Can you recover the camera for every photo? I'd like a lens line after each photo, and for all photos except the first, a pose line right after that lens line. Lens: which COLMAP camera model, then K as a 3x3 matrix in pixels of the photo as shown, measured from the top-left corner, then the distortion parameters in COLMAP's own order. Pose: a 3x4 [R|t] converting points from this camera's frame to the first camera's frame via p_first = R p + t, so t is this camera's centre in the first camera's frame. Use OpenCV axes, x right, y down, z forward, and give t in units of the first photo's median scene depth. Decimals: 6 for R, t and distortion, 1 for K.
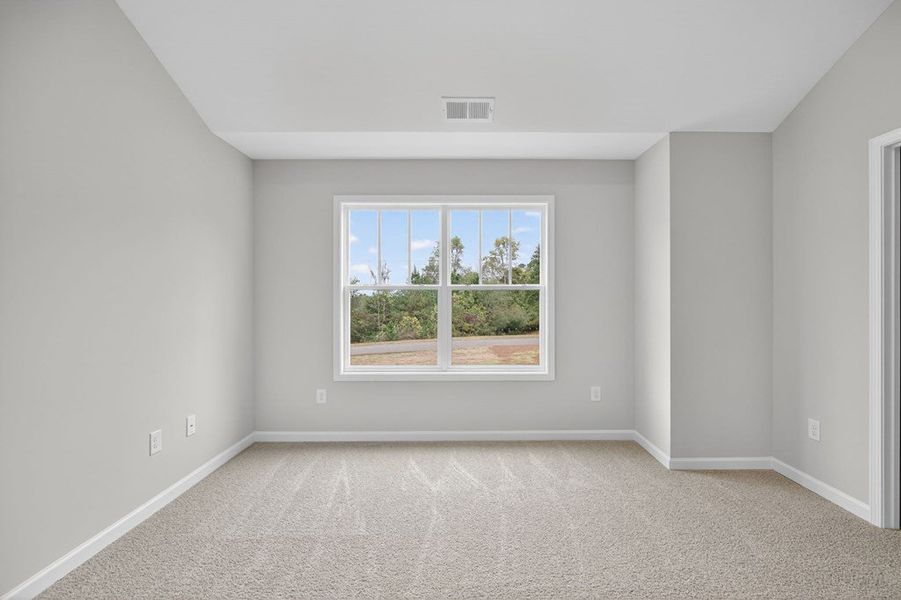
lens RADIAL K [[411.6, 0, 447.3], [0, 411.6, 308.4], [0, 0, 1]] dist [-0.000979, -0.000016]
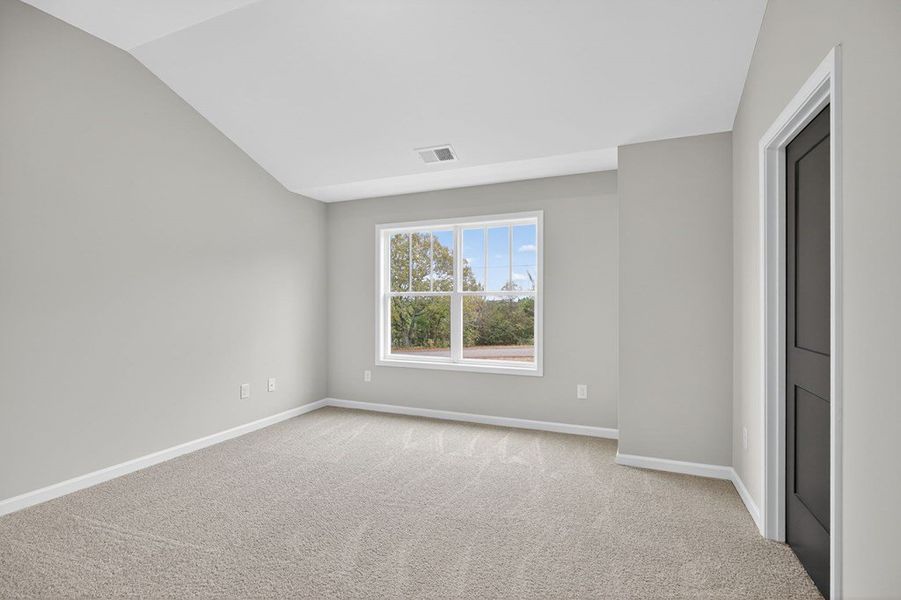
lens RADIAL K [[409.7, 0, 451.5], [0, 409.7, 317.0], [0, 0, 1]] dist [0.000764, 0.000092]
pose [[0.921333, 0.015697, -0.388458, 0.462244], [-0.010953, 0.999836, 0.014425, 0.000109], [0.388621, -0.009036, 0.921353, -0.118435]]
